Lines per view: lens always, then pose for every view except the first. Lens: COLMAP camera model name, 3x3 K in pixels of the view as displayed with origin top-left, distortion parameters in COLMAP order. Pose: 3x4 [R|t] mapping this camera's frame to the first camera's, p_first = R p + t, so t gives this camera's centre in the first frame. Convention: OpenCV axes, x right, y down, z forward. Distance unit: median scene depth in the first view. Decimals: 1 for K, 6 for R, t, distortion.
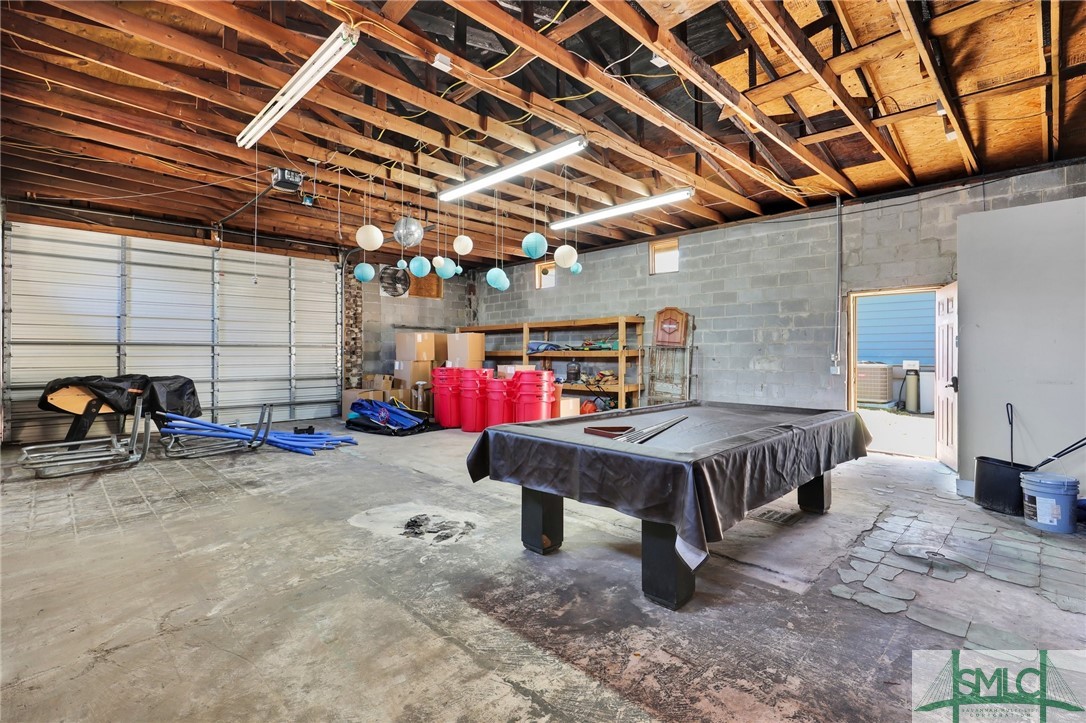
lens RADIAL K [[500.7, 0, 544.6], [0, 500.7, 360.5], [0, 0, 1]] dist [0.001783, 0.000006]
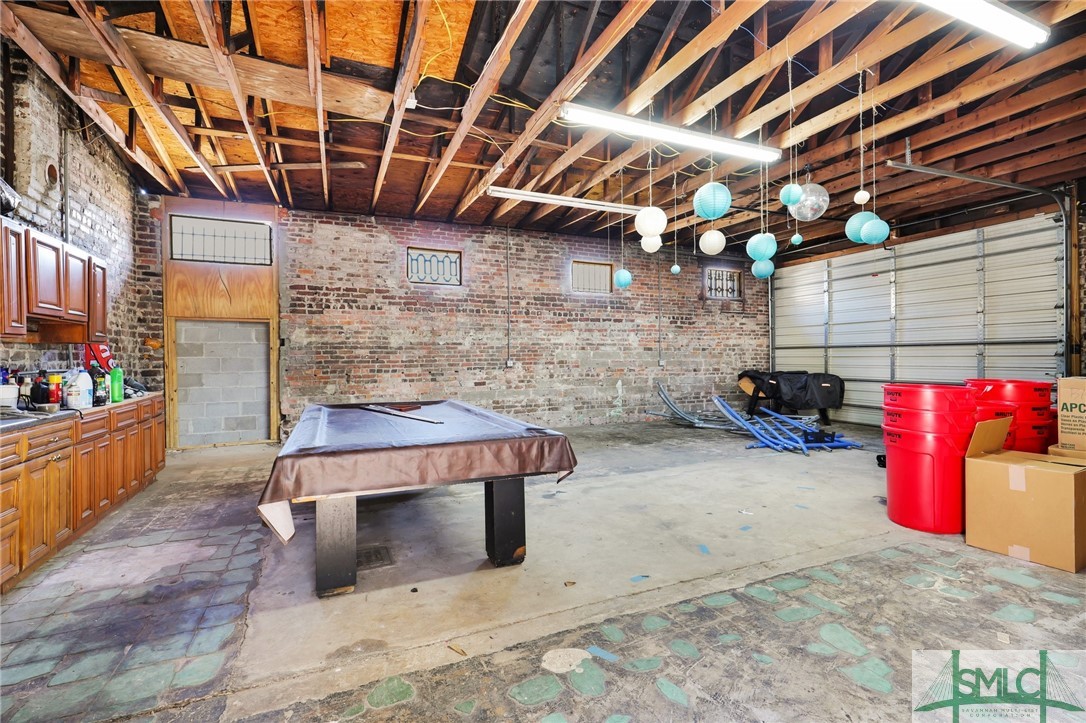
lens RADIAL K [[500.7, 0, 546.4], [0, 500.7, 357.7], [0, 0, 1]] dist [0.001783, 0.000006]
pose [[-0.367139, 0.001093, -0.930166, 0.669739], [-0.004553, 0.999985, 0.002972, -0.008258], [0.930155, 0.005326, -0.367128, 0.953900]]
